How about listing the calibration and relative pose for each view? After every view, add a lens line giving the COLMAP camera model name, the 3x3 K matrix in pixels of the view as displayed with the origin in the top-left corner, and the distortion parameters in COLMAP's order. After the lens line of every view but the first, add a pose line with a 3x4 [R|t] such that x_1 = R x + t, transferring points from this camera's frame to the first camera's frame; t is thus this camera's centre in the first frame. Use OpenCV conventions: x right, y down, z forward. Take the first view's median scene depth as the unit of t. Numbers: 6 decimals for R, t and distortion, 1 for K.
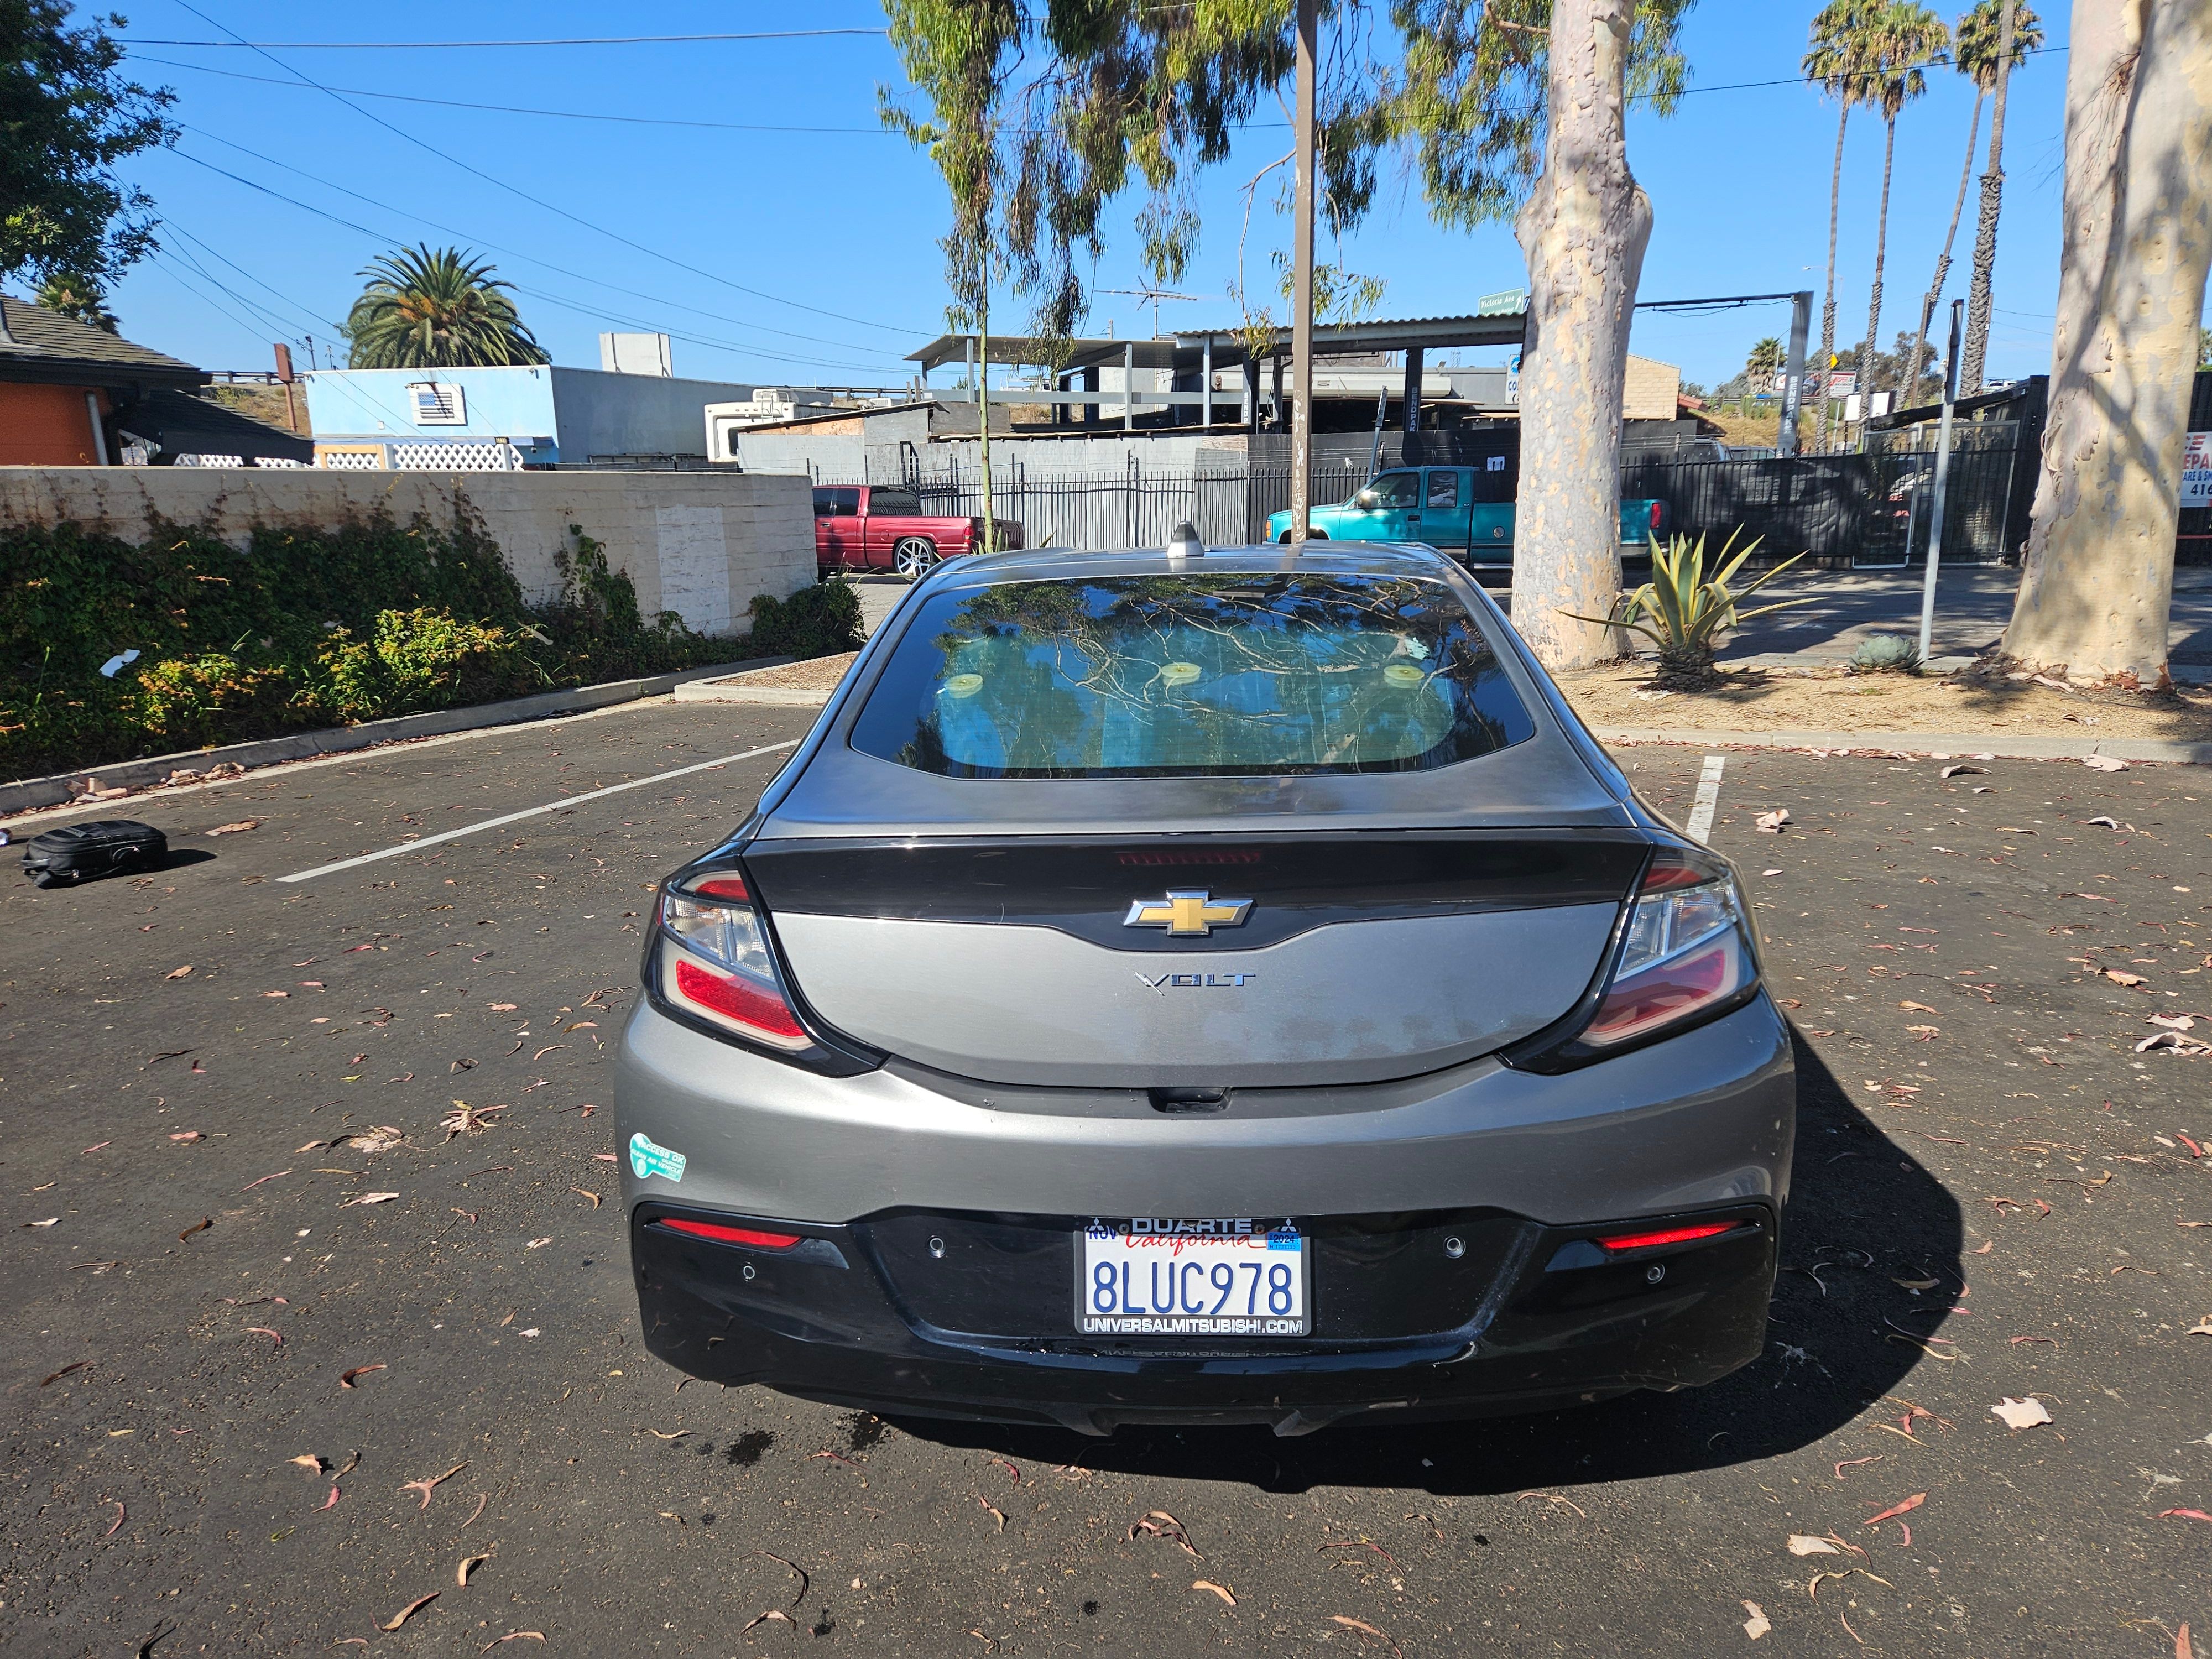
lens RADIAL K [[1470.8, 0, 1103.1], [0, 1470.8, 843.7], [0, 0, 1]] dist [0.081525, -0.063136]
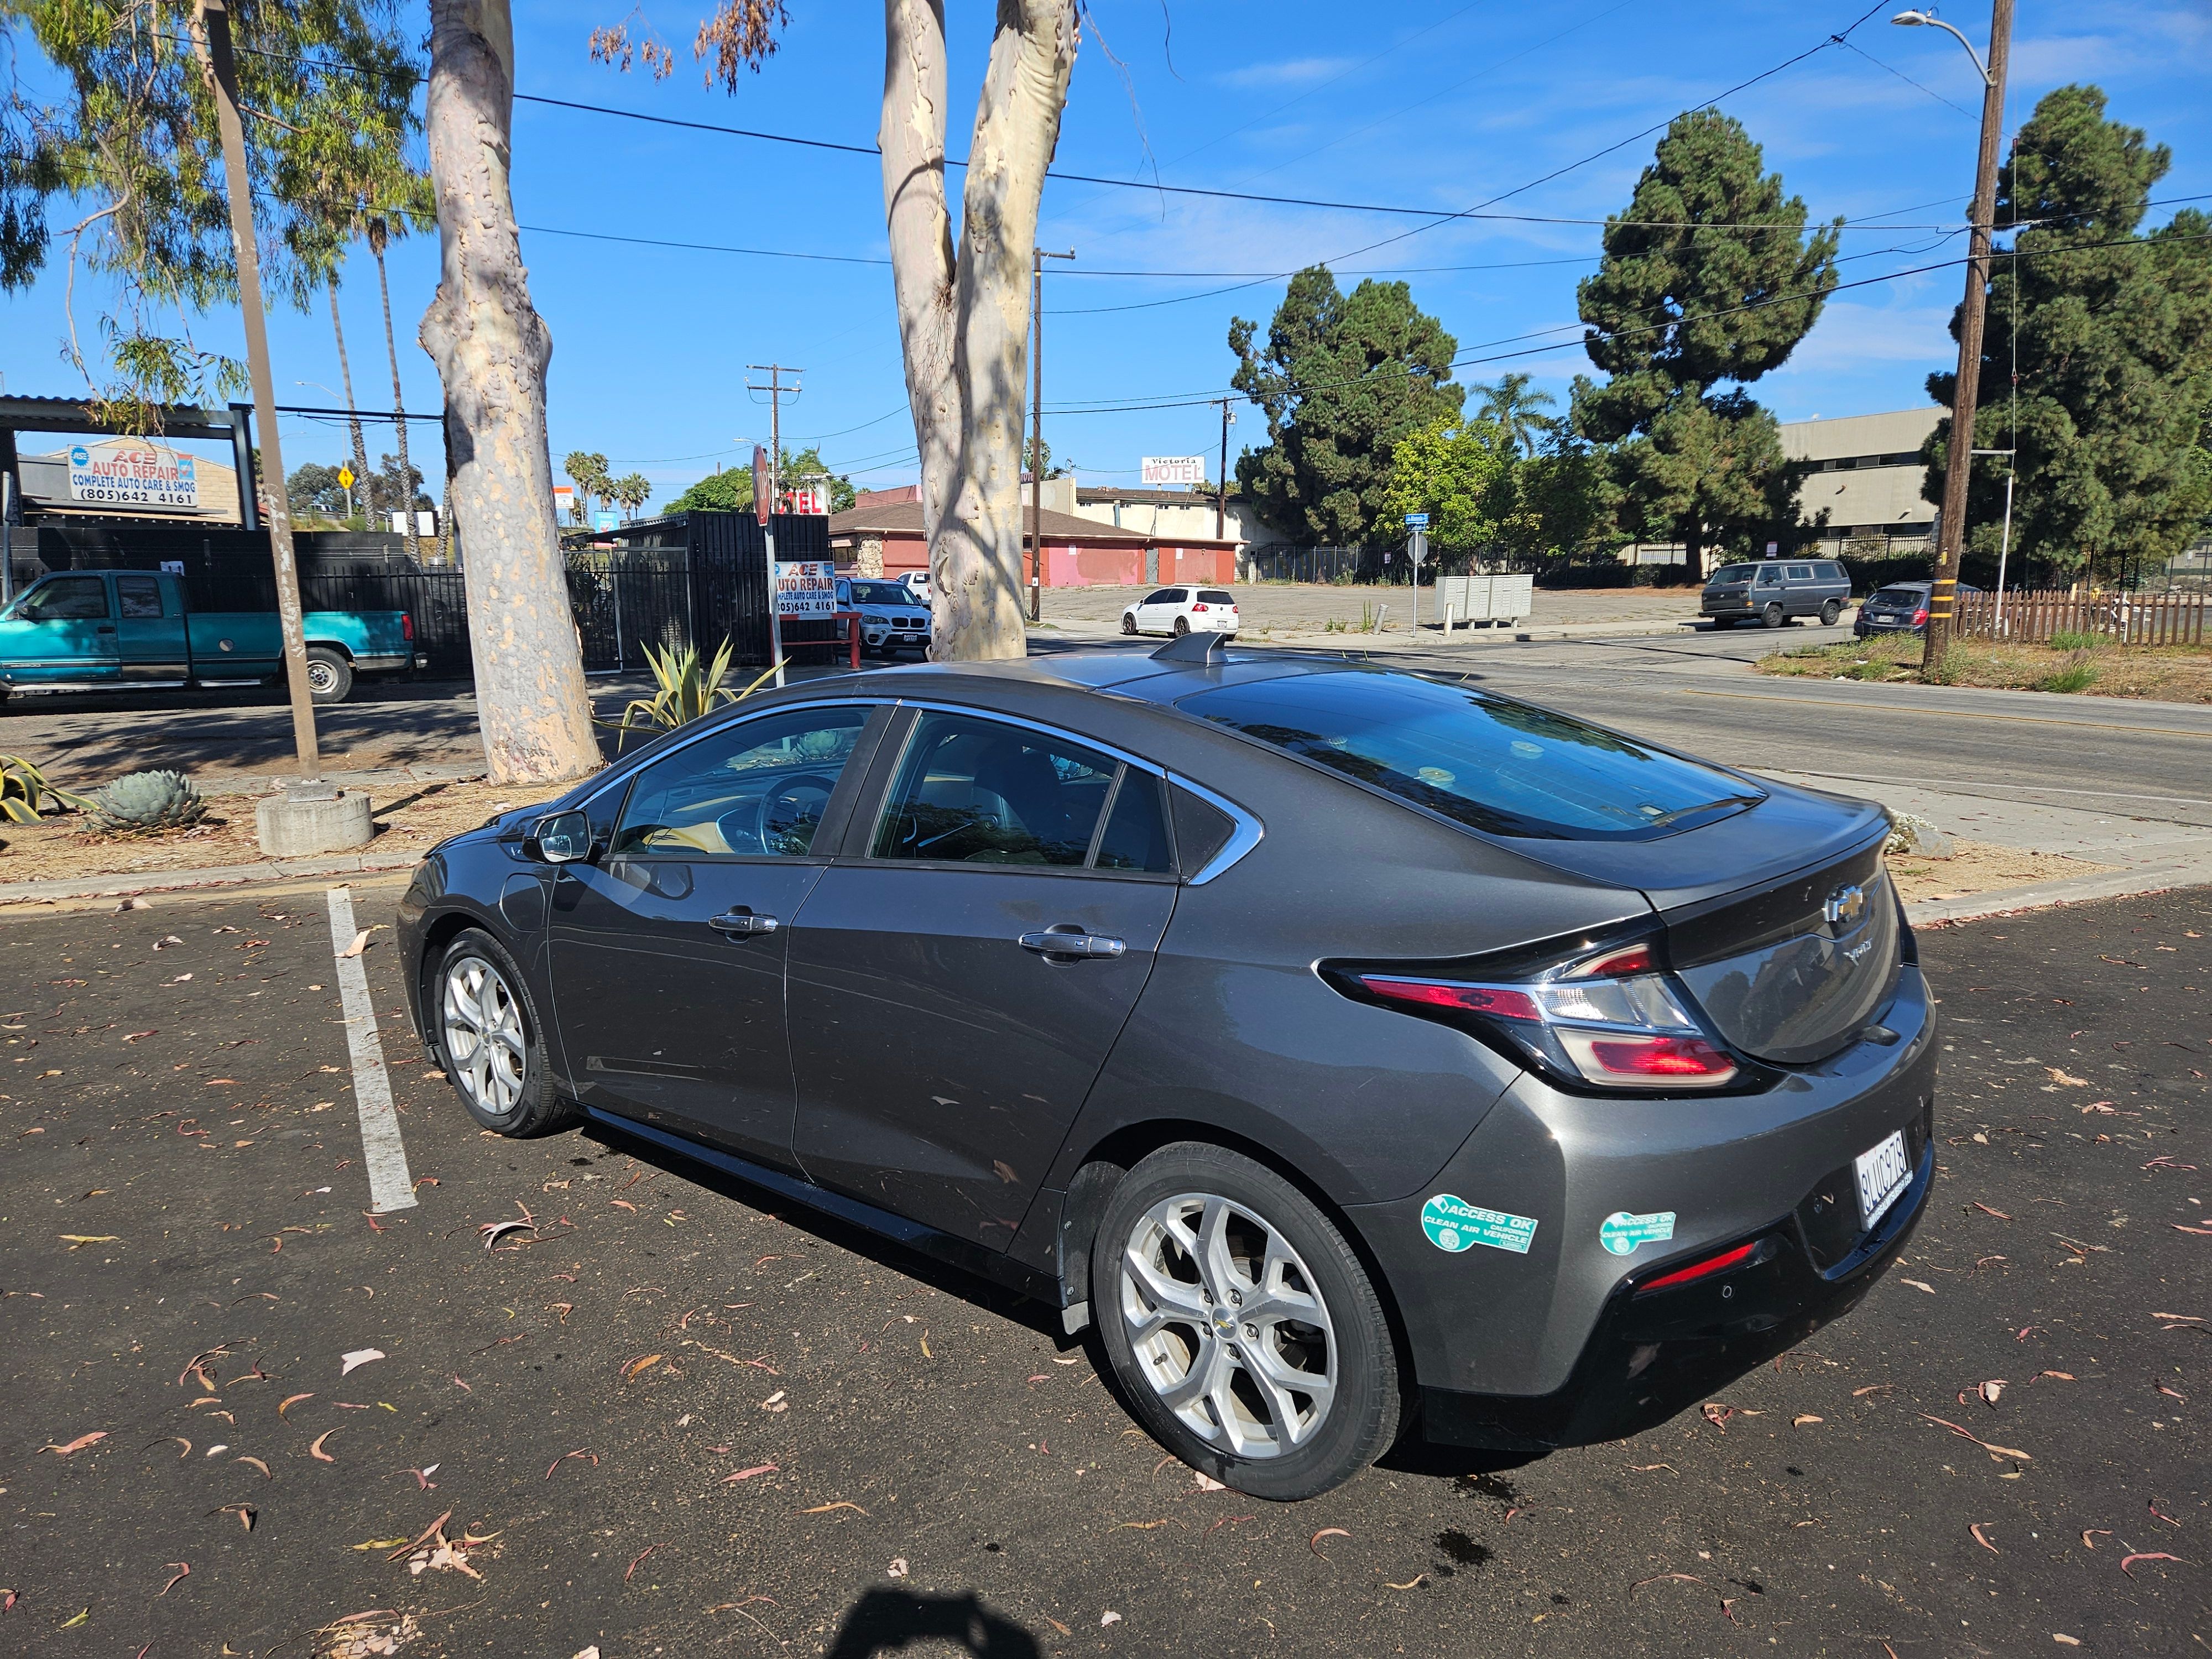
lens RADIAL K [[1470.8, 0, 1103.1], [0, 1470.8, 843.7], [0, 0, 1]] dist [0.081525, -0.063136]
pose [[0.623575, -0.126263, 0.771499, -0.243149], [0.181614, 0.983268, 0.014129, -0.024381], [-0.760375, 0.131304, 0.636073, 0.101509]]
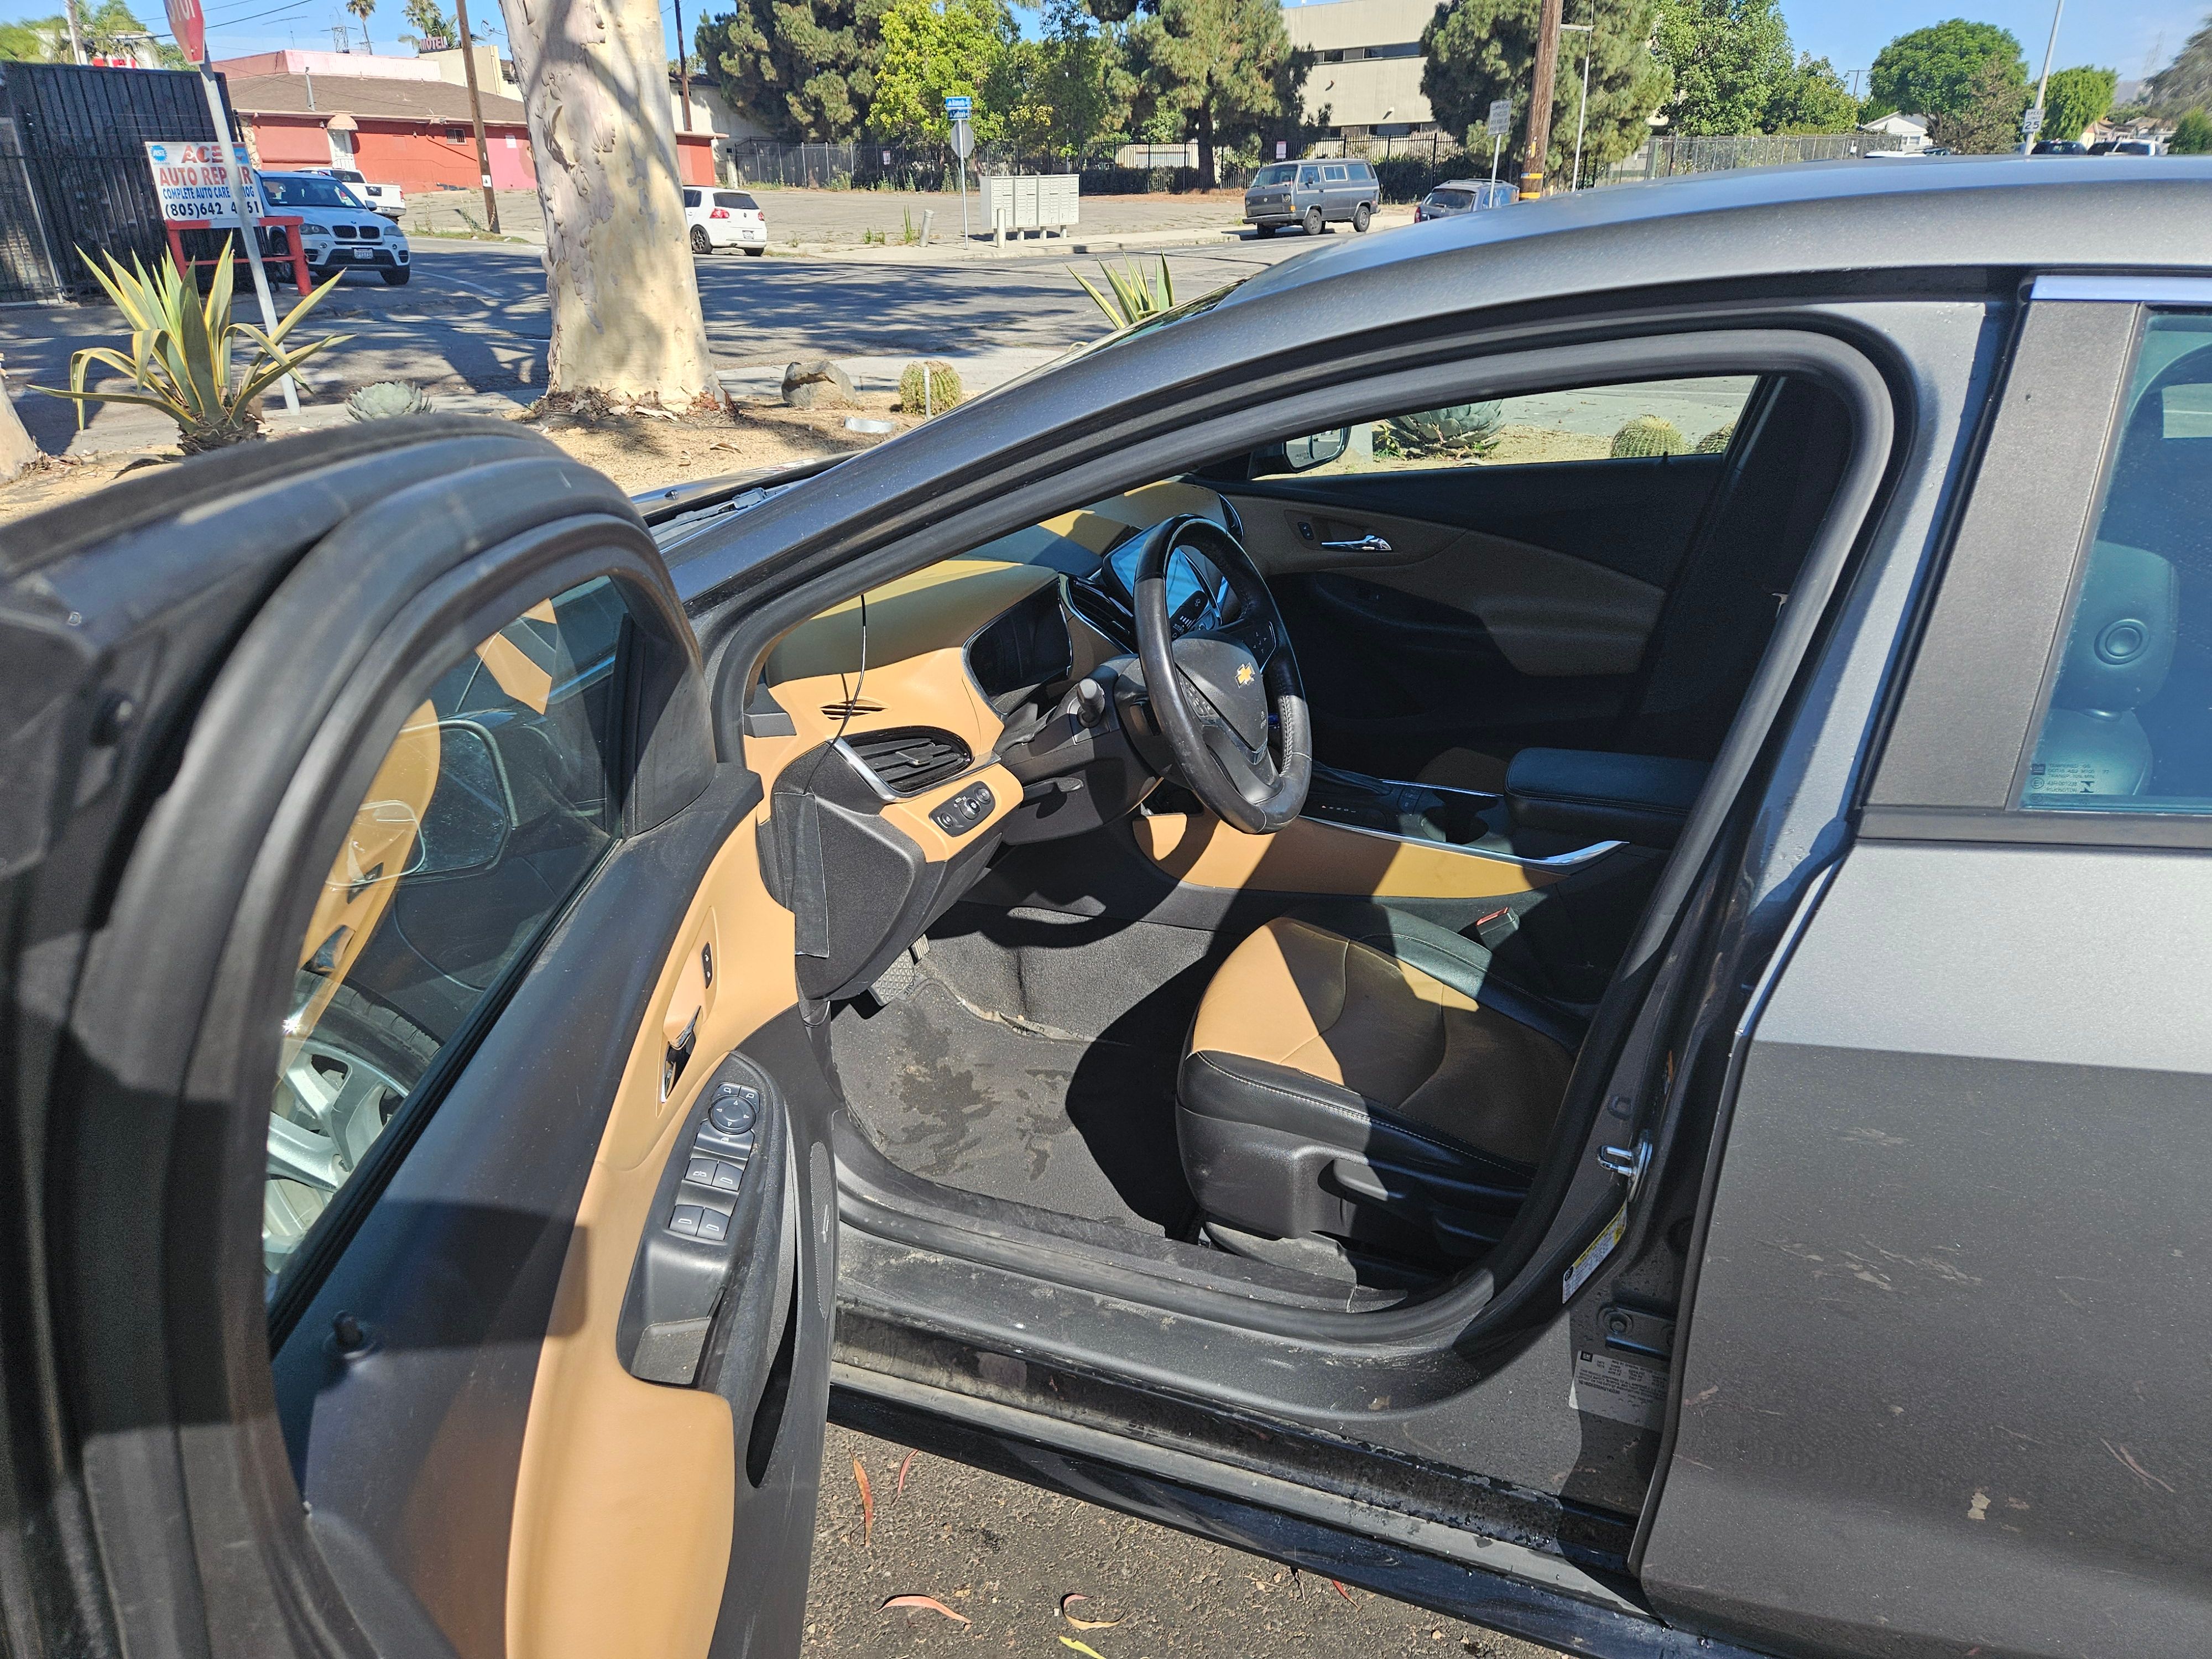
lens RADIAL K [[1410.5, 0, 1152.2], [0, 1410.5, 895.4], [0, 0, 1]] dist [0.079666, -0.051278]
pose [[0.310009, -0.412939, 0.856374, -0.136764], [0.230414, 0.906530, 0.353713, -0.068373], [-0.922390, 0.087666, 0.376179, 0.340633]]
